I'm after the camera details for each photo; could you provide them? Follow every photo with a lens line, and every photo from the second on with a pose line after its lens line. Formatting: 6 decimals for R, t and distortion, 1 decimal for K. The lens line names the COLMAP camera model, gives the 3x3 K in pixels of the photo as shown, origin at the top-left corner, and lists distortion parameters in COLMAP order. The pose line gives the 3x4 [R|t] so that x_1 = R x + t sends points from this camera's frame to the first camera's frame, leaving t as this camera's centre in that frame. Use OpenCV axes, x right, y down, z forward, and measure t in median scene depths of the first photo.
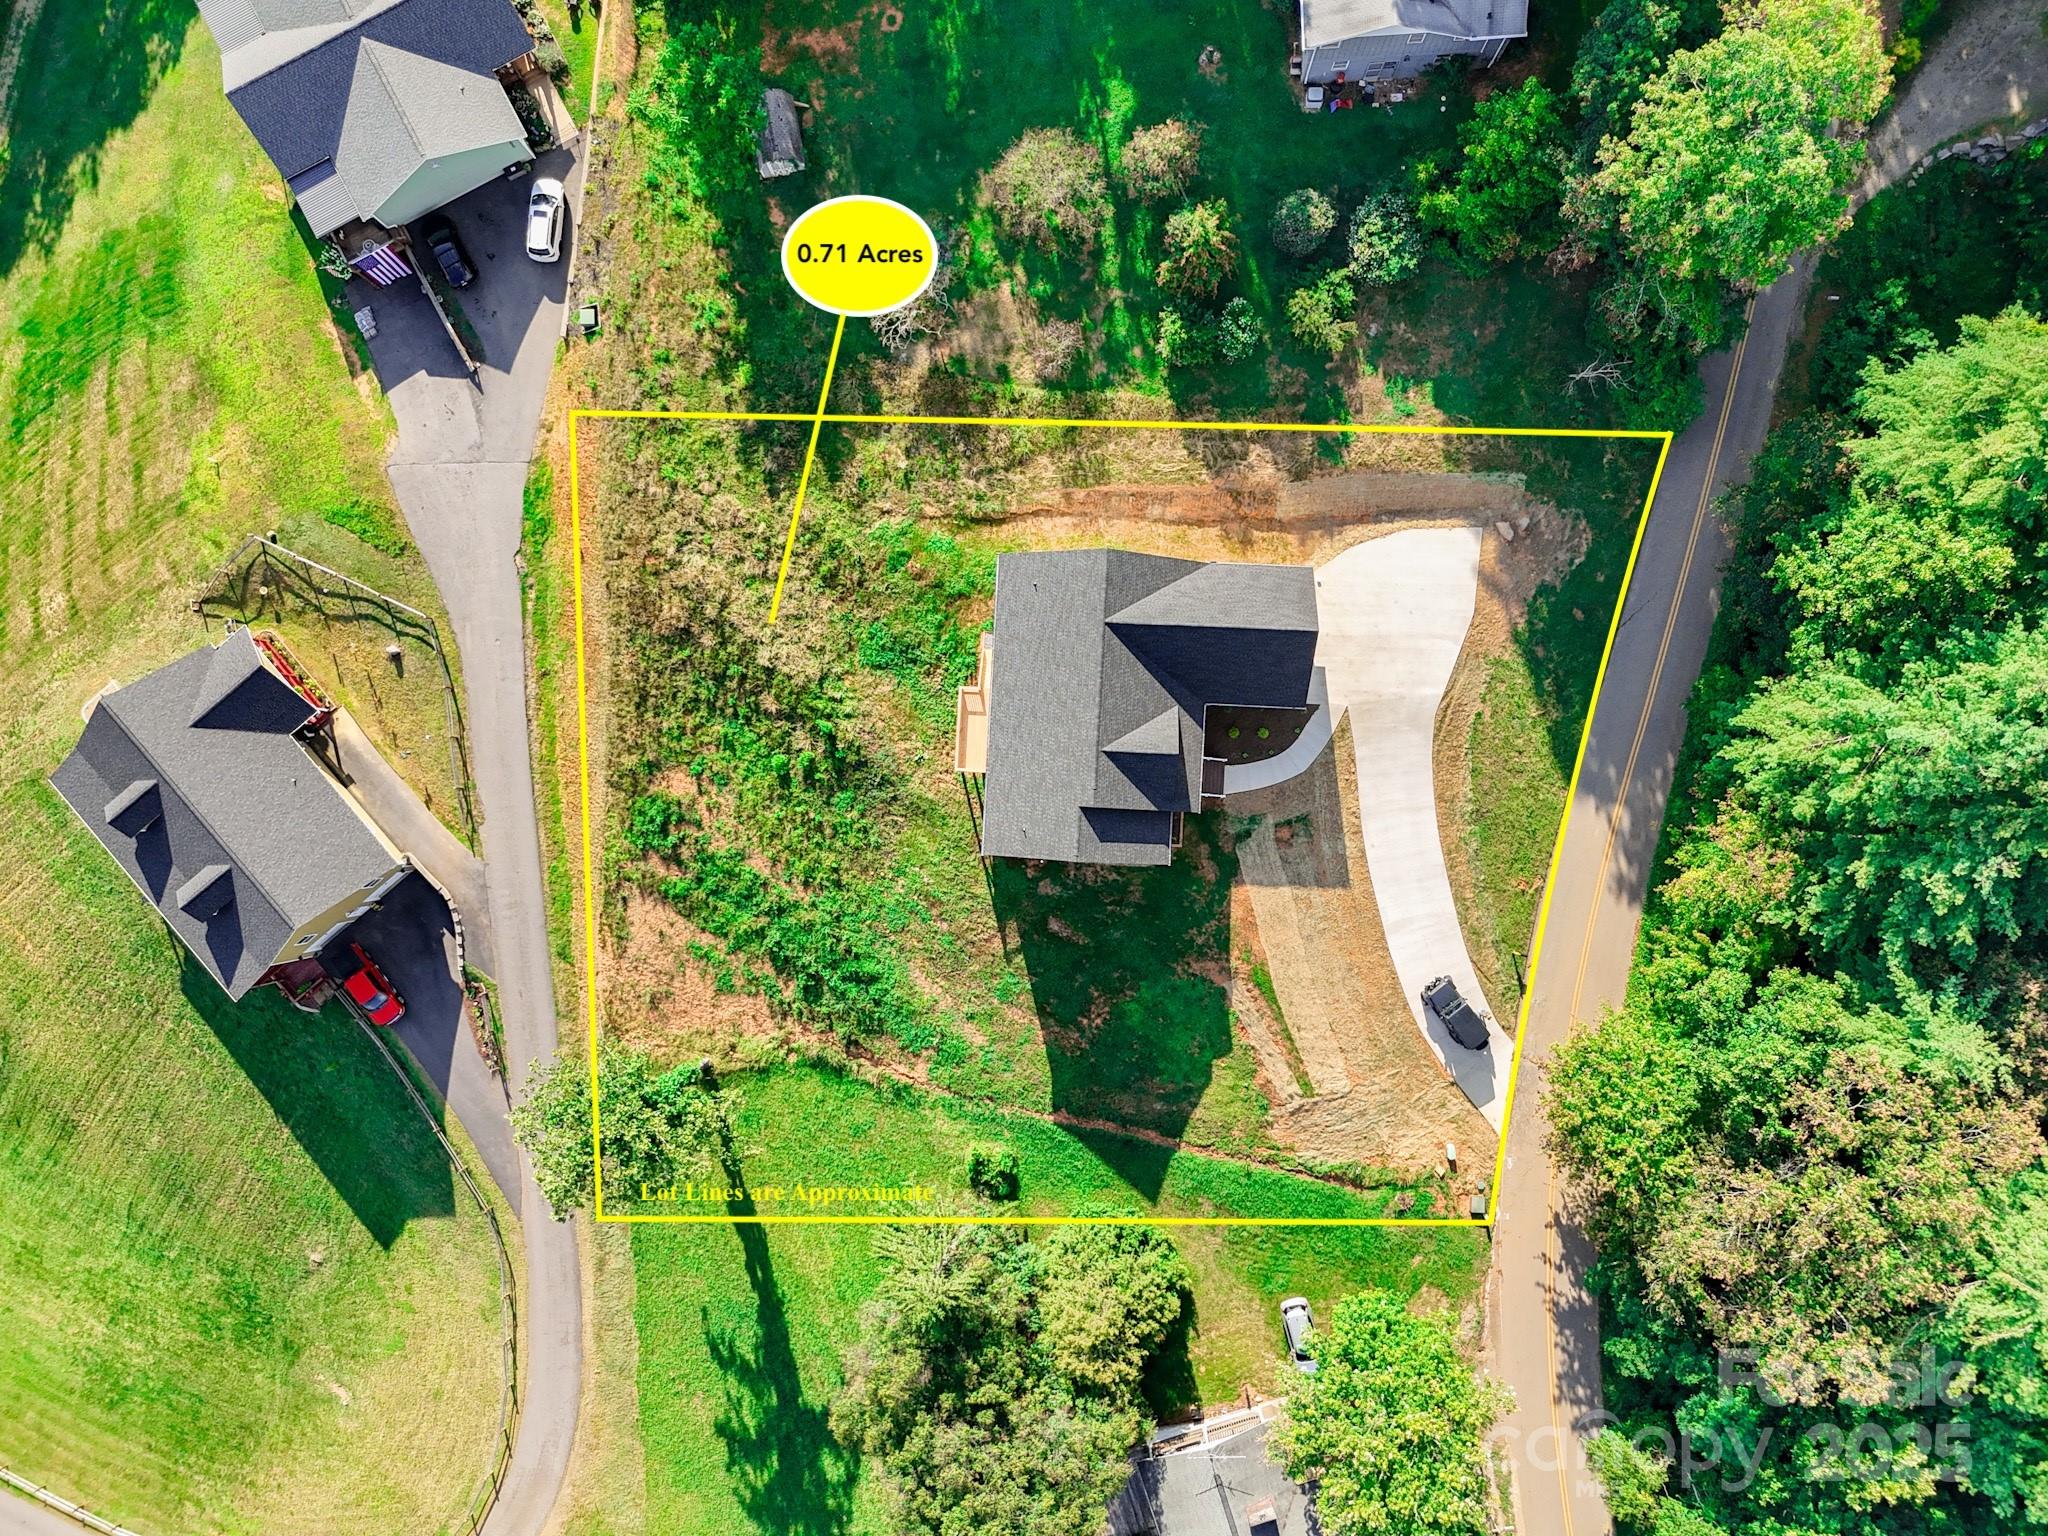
lens RADIAL K [[1514.9, 0, 1028.4], [0, 1514.9, 753.3], [0, 0, 1]] dist [0.059811, -0.045755]
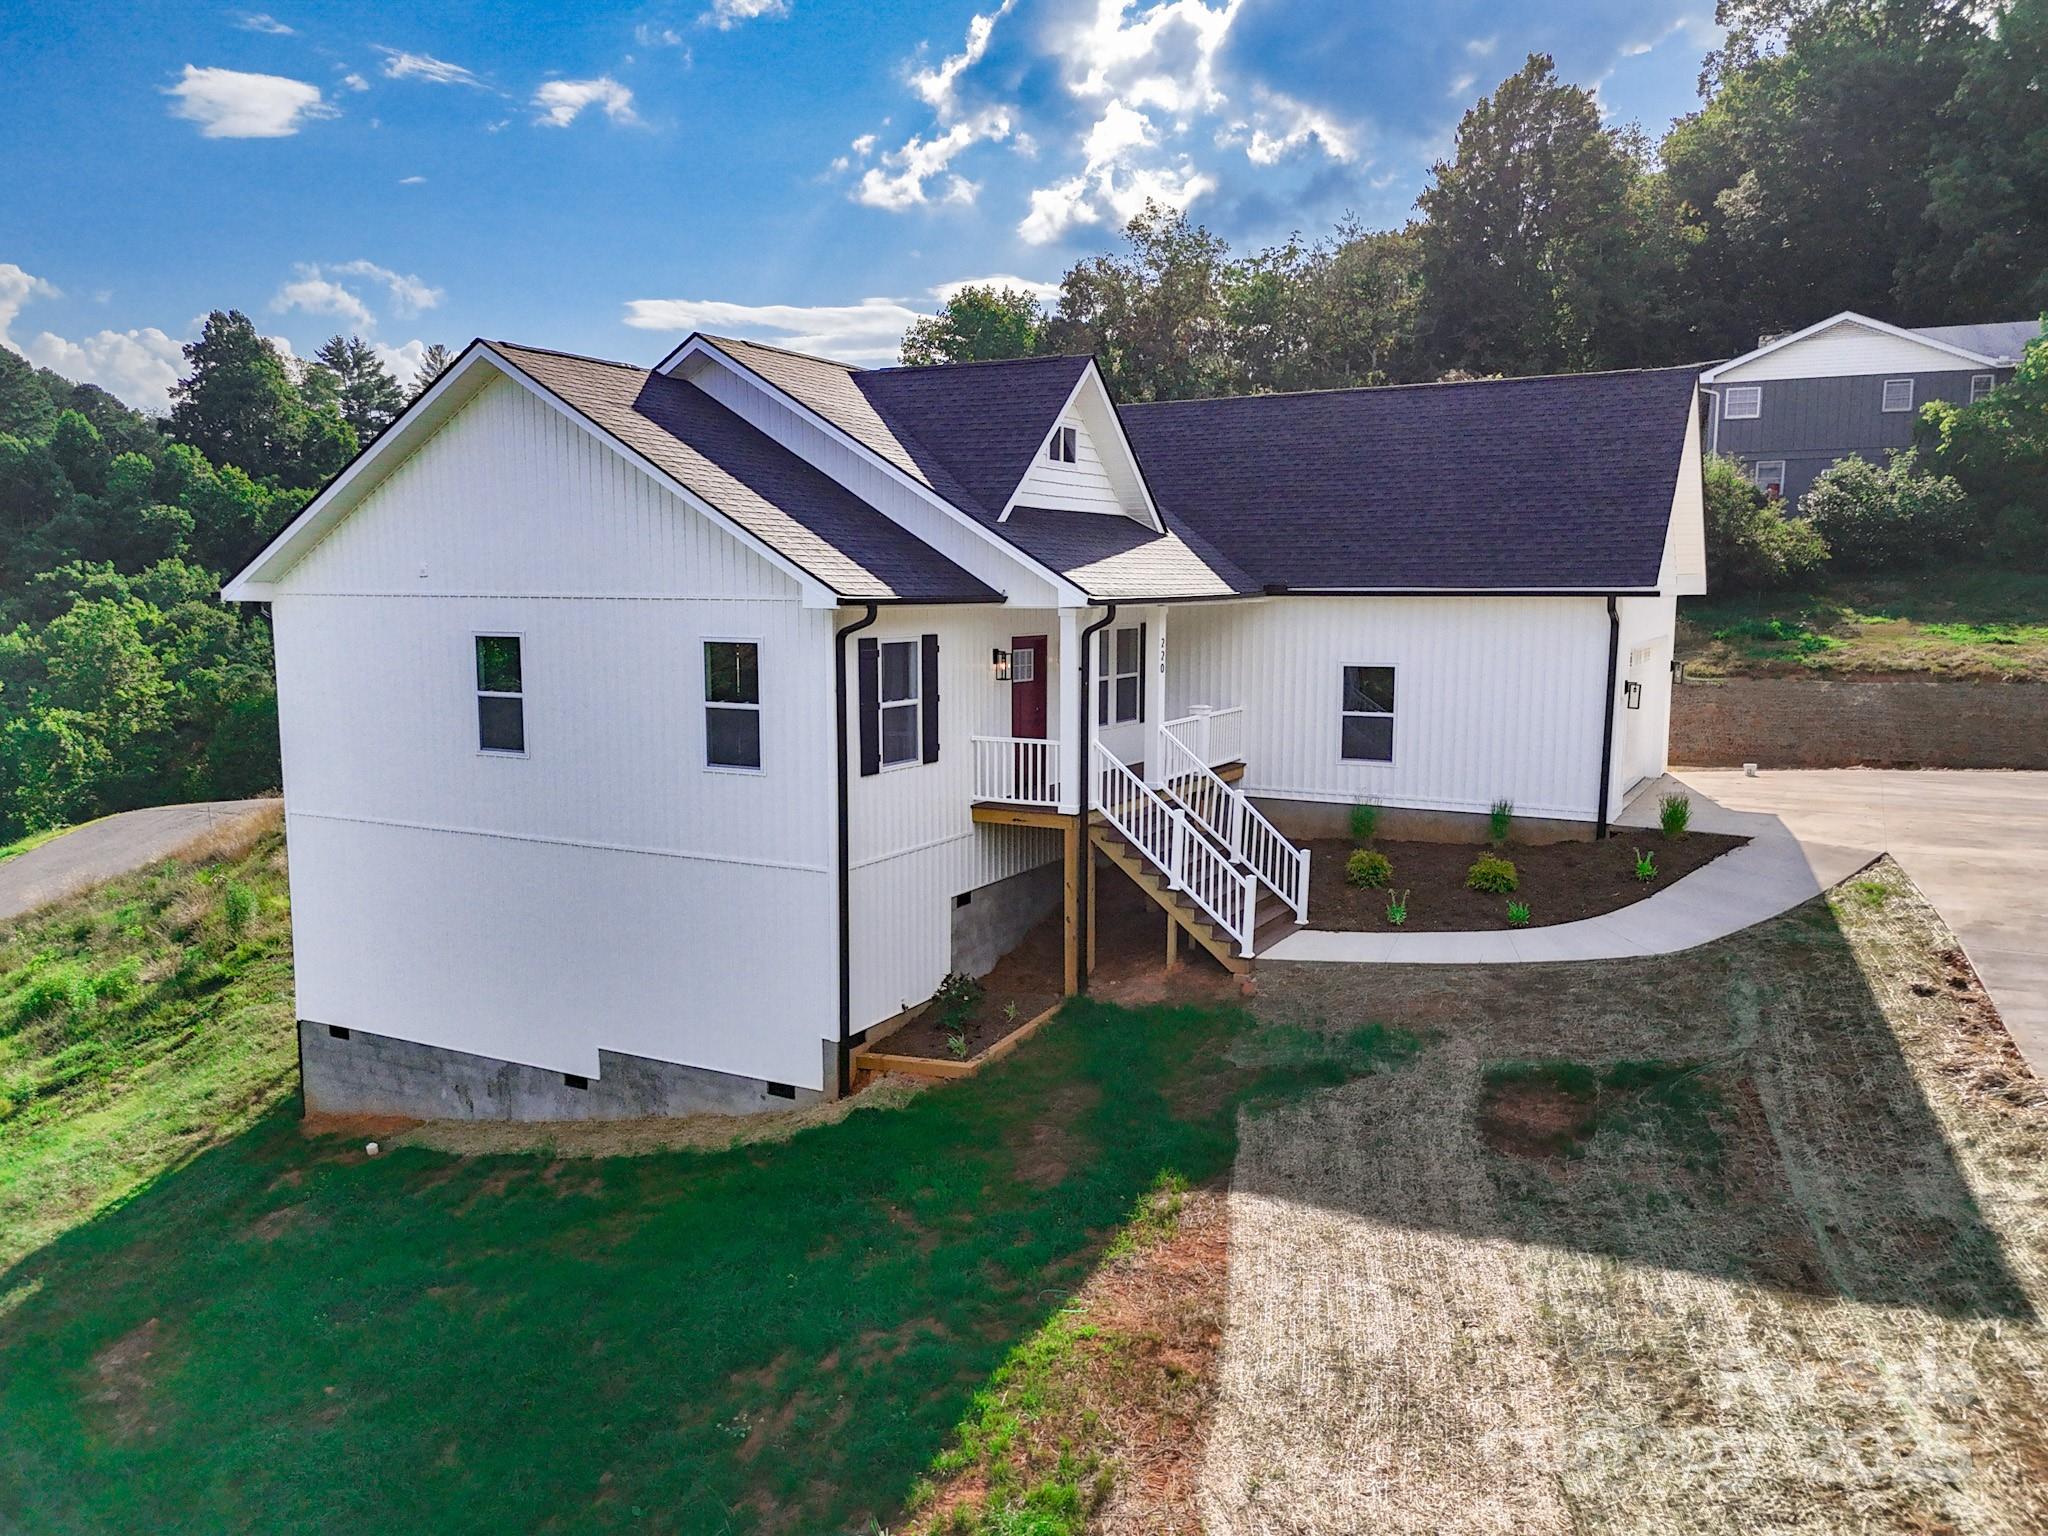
lens RADIAL K [[1514.9, 0, 1026.0], [0, 1514.9, 803.8], [0, 0, 1]] dist [0.059811, -0.045755]
pose [[0.902276, 0.081160, -0.423452, 0.183742], [-0.431099, 0.153404, -0.889169, 0.220835], [-0.007206, 0.984825, 0.173401, 0.922384]]
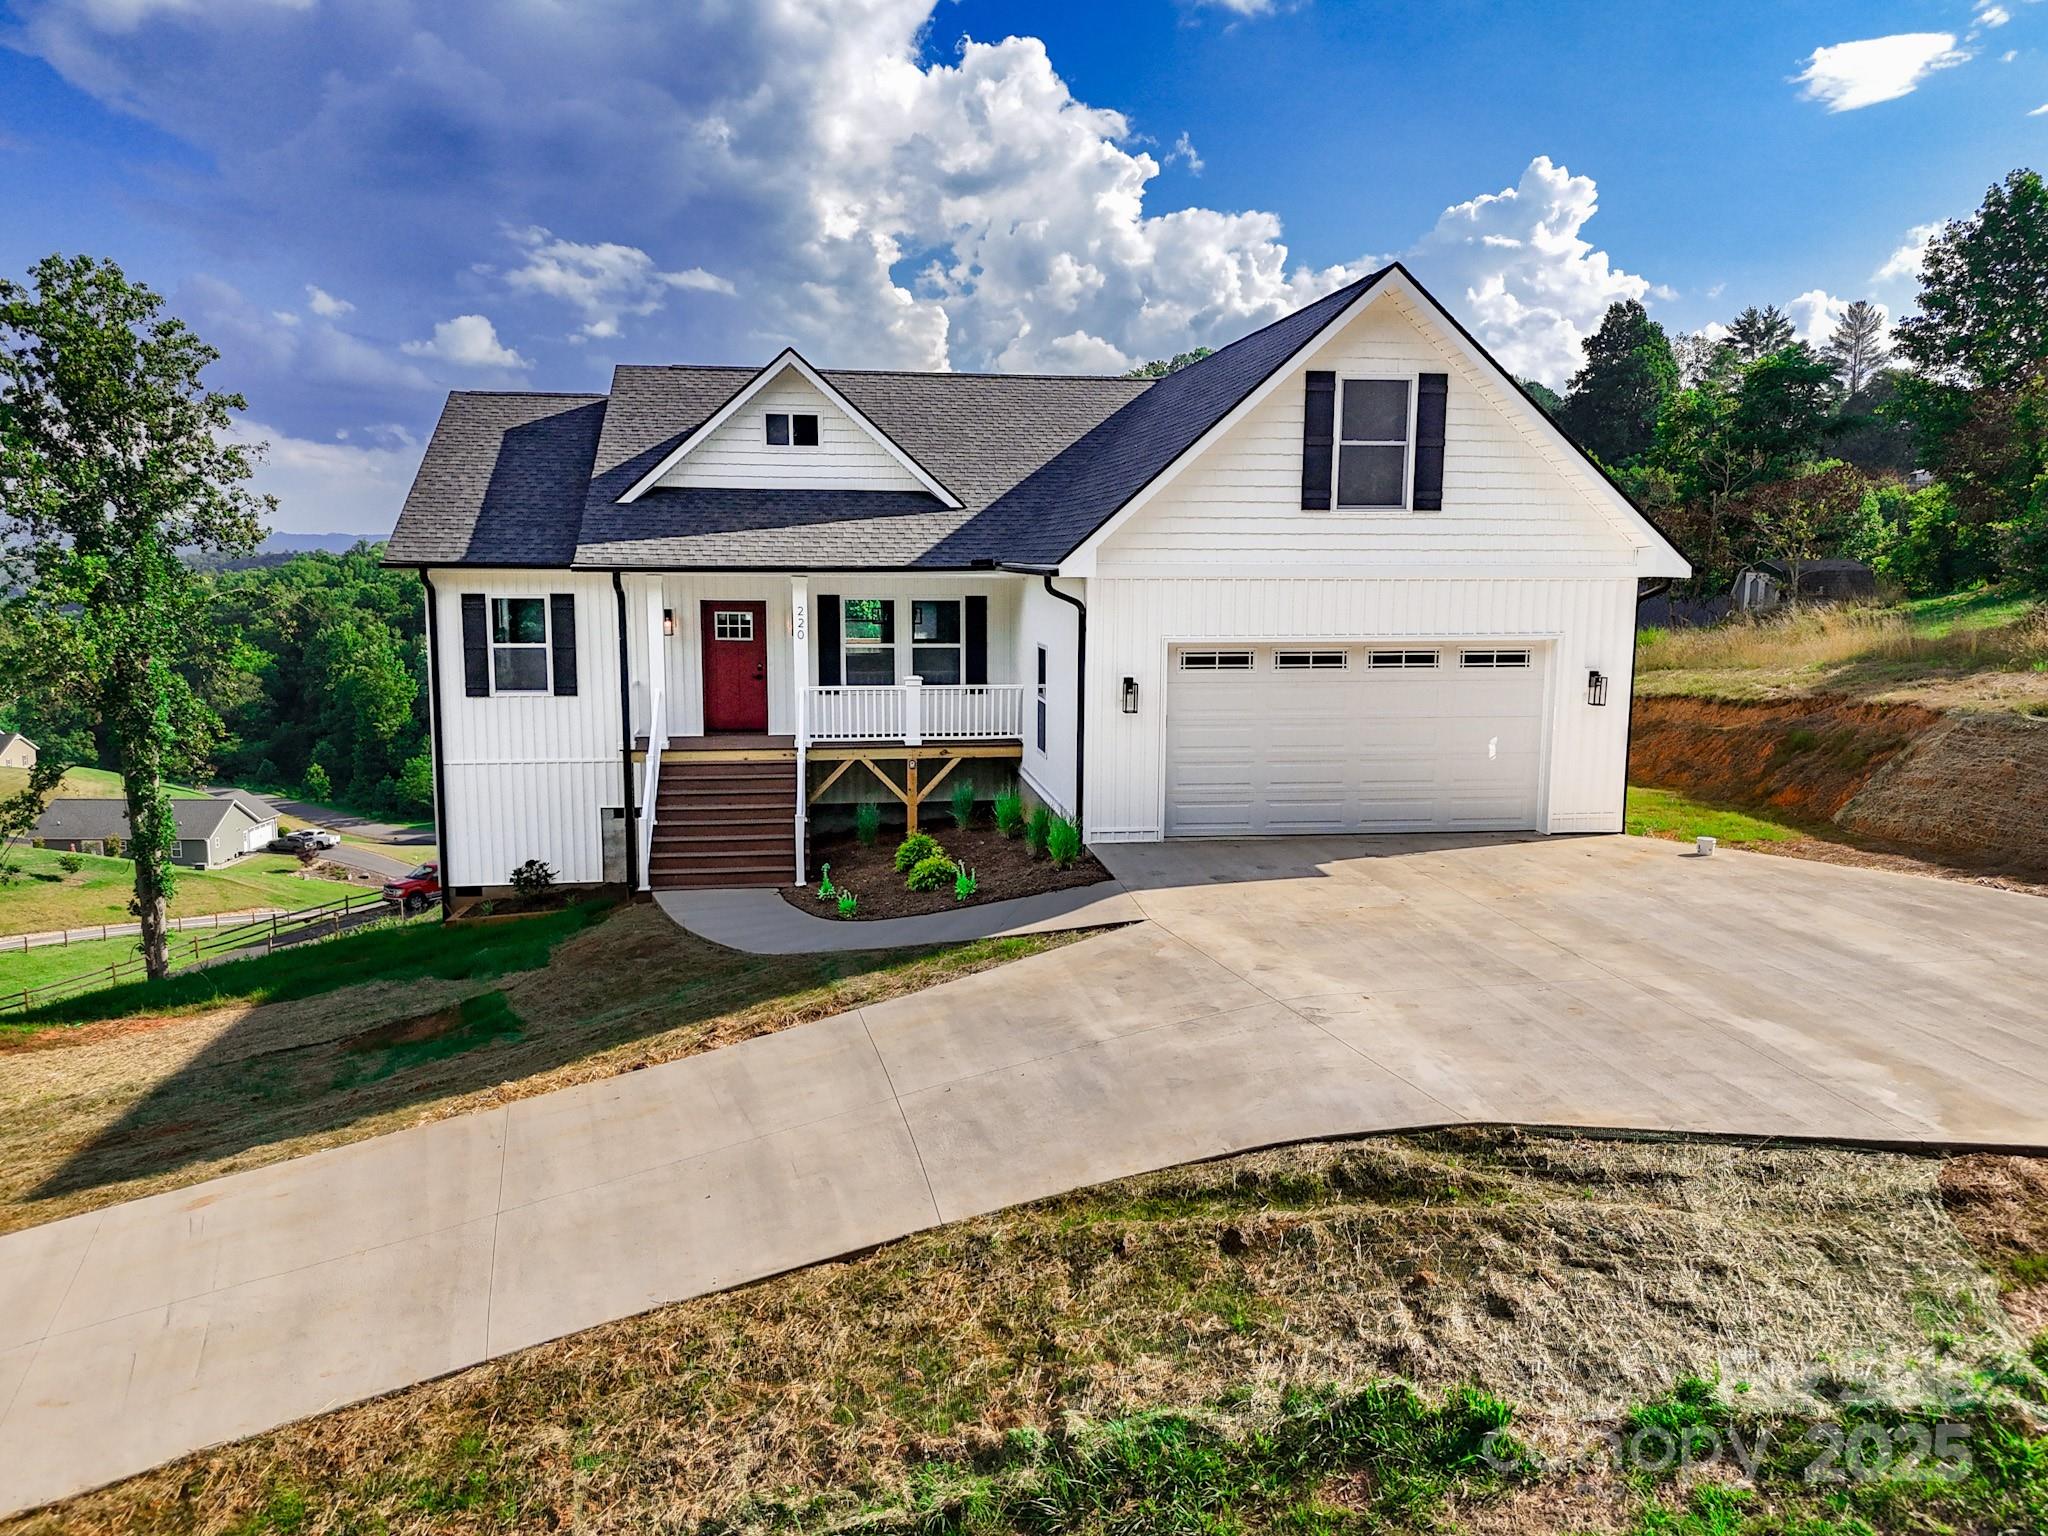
lens RADIAL K [[1514.9, 0, 1028.5], [0, 1514.9, 774.0], [0, 0, 1]] dist [0.059811, -0.045755]
pose [[0.191379, 0.160337, -0.968332, 0.357218], [-0.981386, 0.047363, -0.186116, 0.012378], [0.016022, 0.985925, 0.166417, 0.923616]]
